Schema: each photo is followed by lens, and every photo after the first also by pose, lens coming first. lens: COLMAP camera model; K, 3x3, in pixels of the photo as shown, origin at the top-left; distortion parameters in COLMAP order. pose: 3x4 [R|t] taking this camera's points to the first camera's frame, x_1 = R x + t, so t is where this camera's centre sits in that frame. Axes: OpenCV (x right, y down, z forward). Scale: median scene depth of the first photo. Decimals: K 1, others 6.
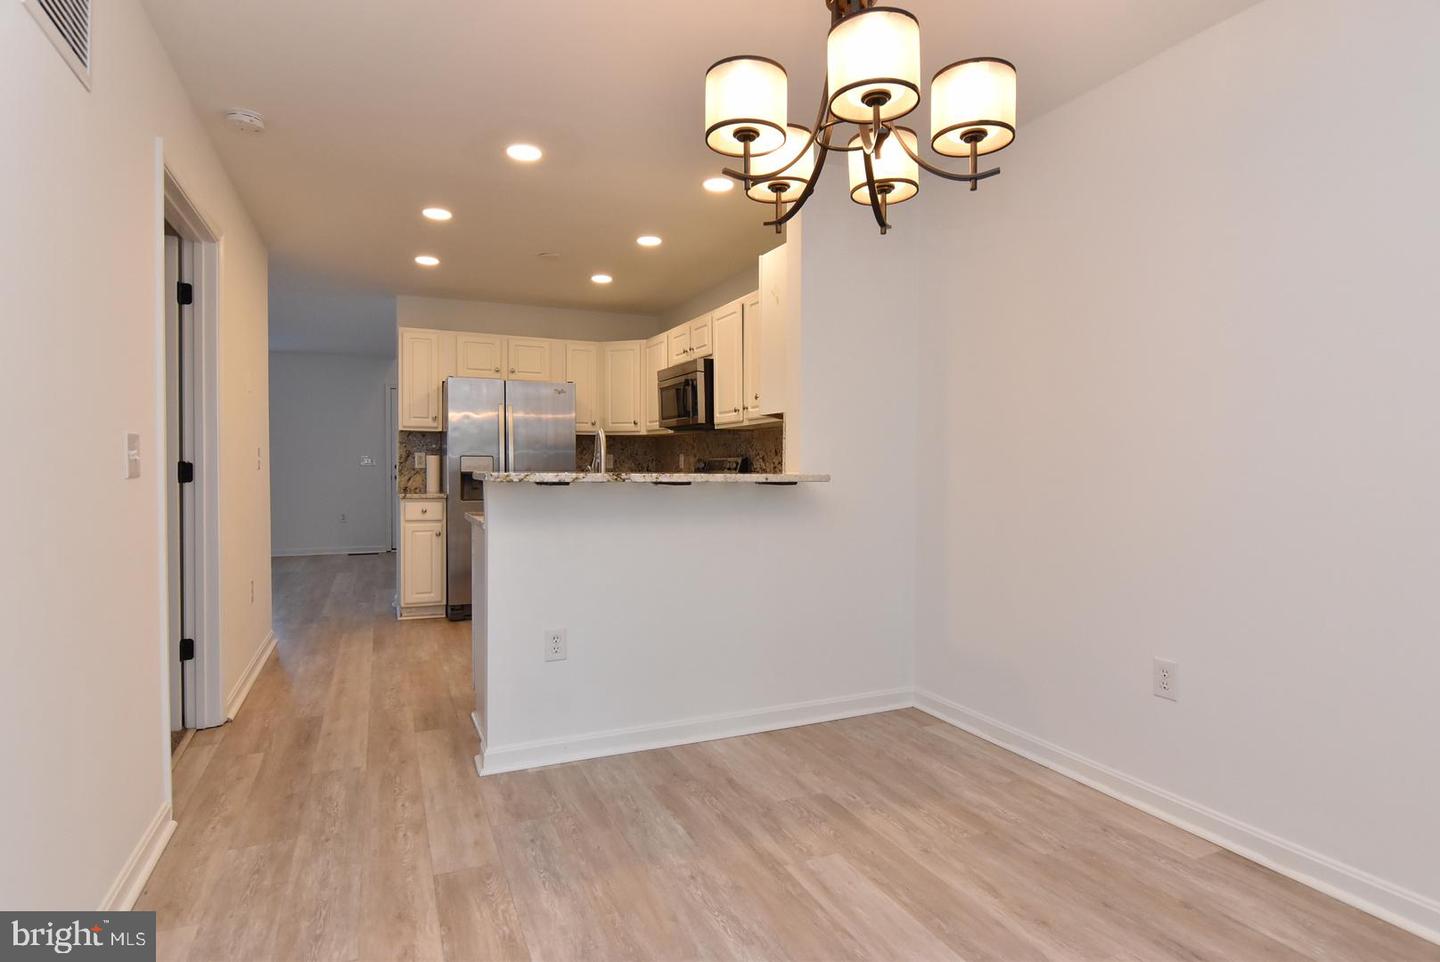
lens RADIAL K [[765.5, 0, 725.9], [0, 765.5, 478.2], [0, 0, 1]] dist [0.001486, -0.017978]
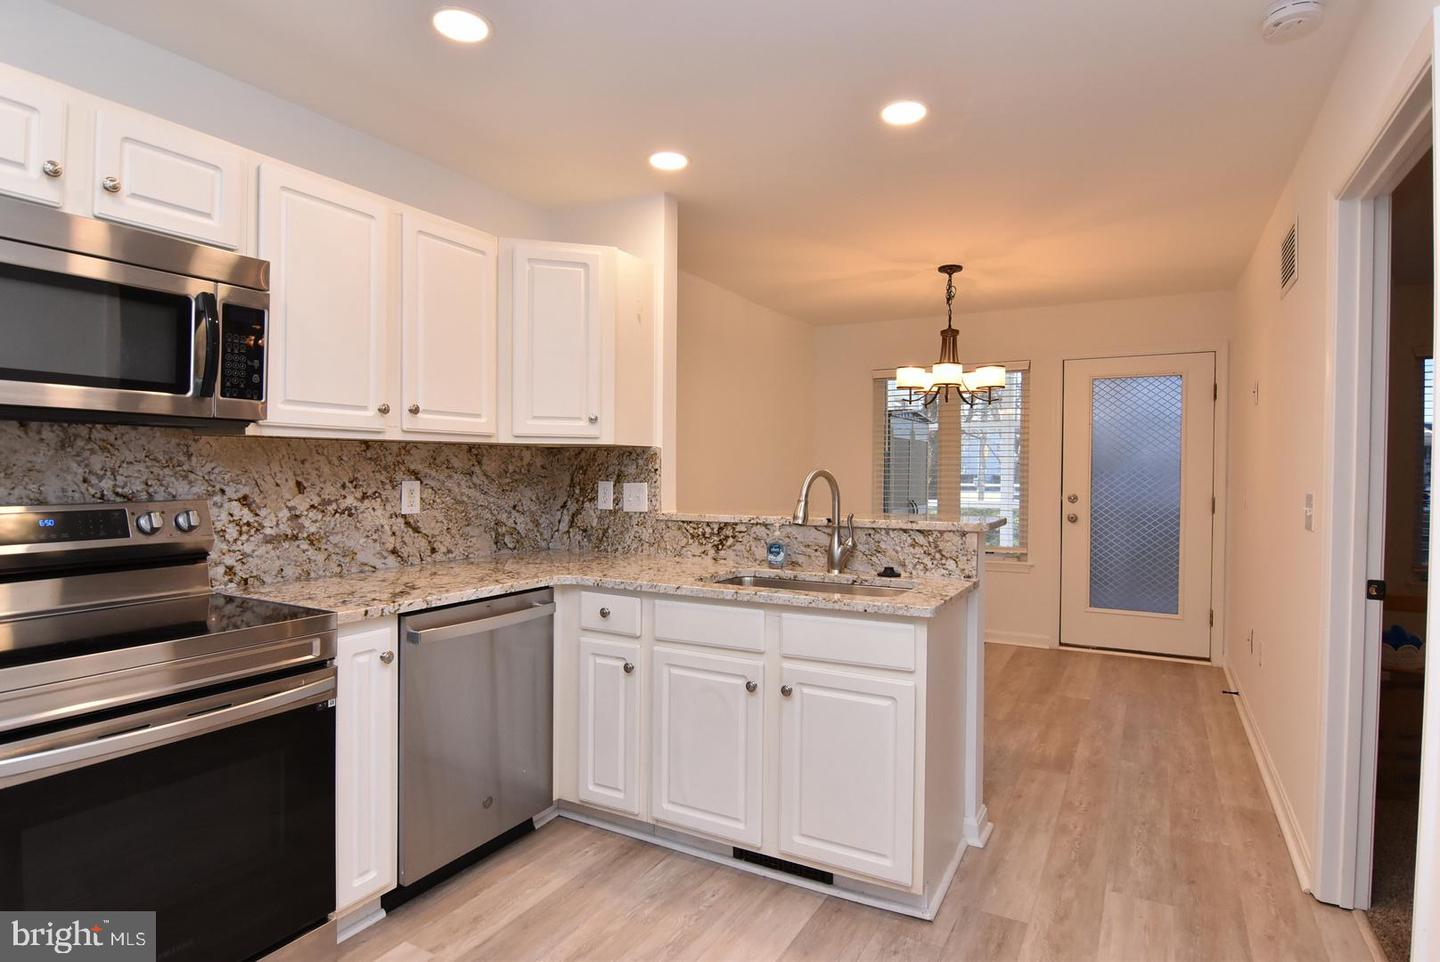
lens RADIAL K [[765.5, 0, 725.9], [0, 765.5, 478.2], [0, 0, 1]] dist [0.001486, -0.017978]
pose [[-0.596570, -0.017966, 0.802360, -0.457723], [0.004789, 0.999652, 0.025945, -0.045493], [-0.802546, 0.019320, -0.596277, 0.943445]]
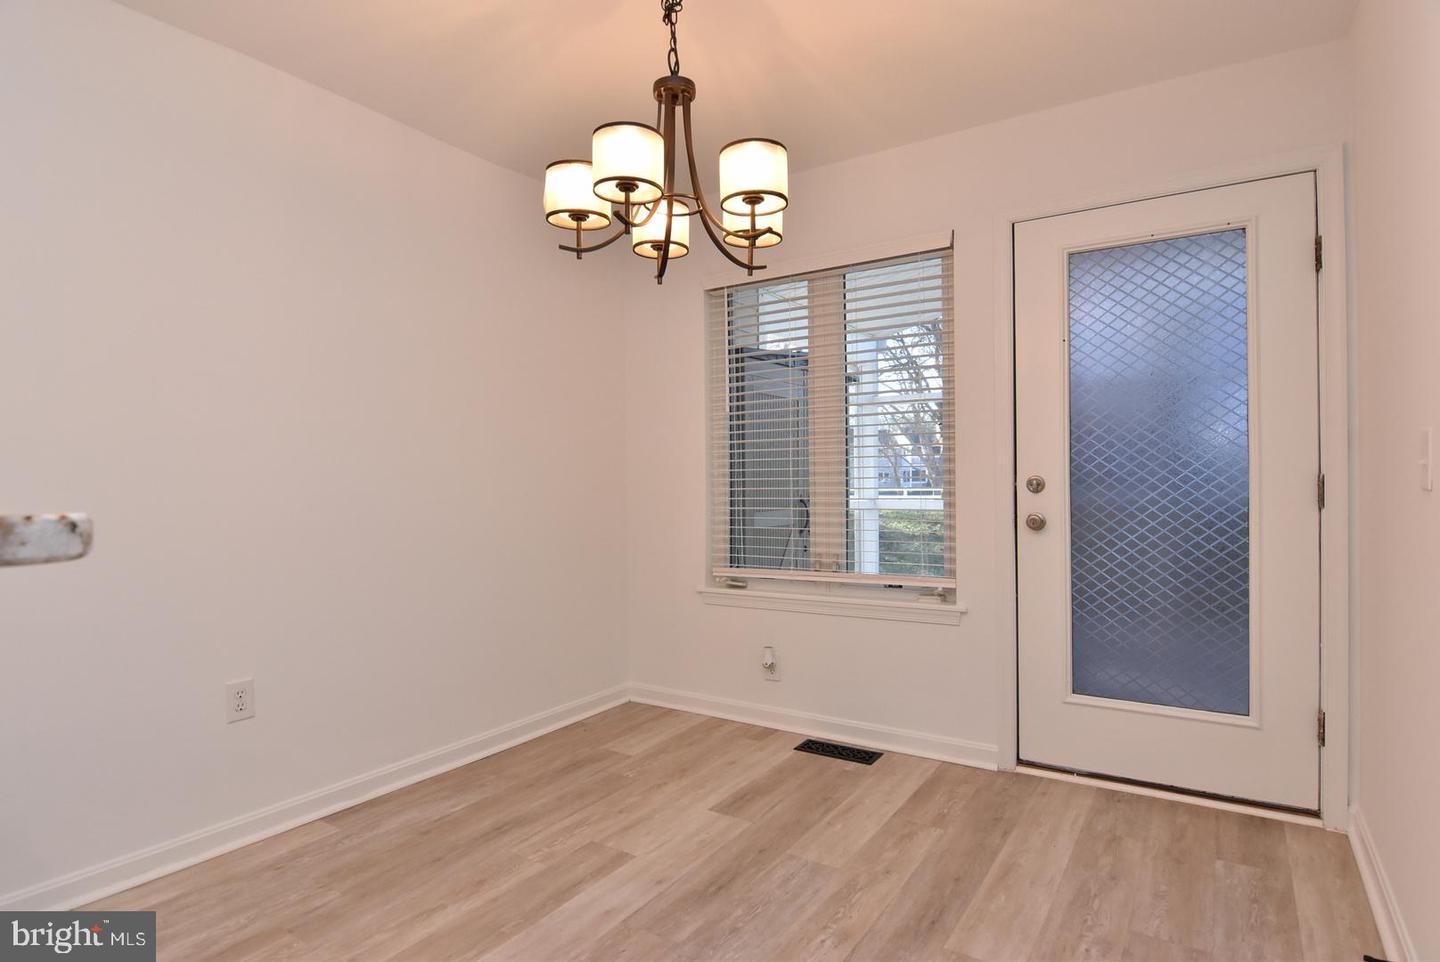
lens RADIAL K [[765.5, 0, 725.9], [0, 765.5, 478.2], [0, 0, 1]] dist [0.001486, -0.017978]
pose [[-0.540585, 0.002002, 0.841287, -0.255052], [0.021524, 0.999703, 0.011451, -0.006410], [-0.841014, 0.024298, -0.540467, 0.451251]]
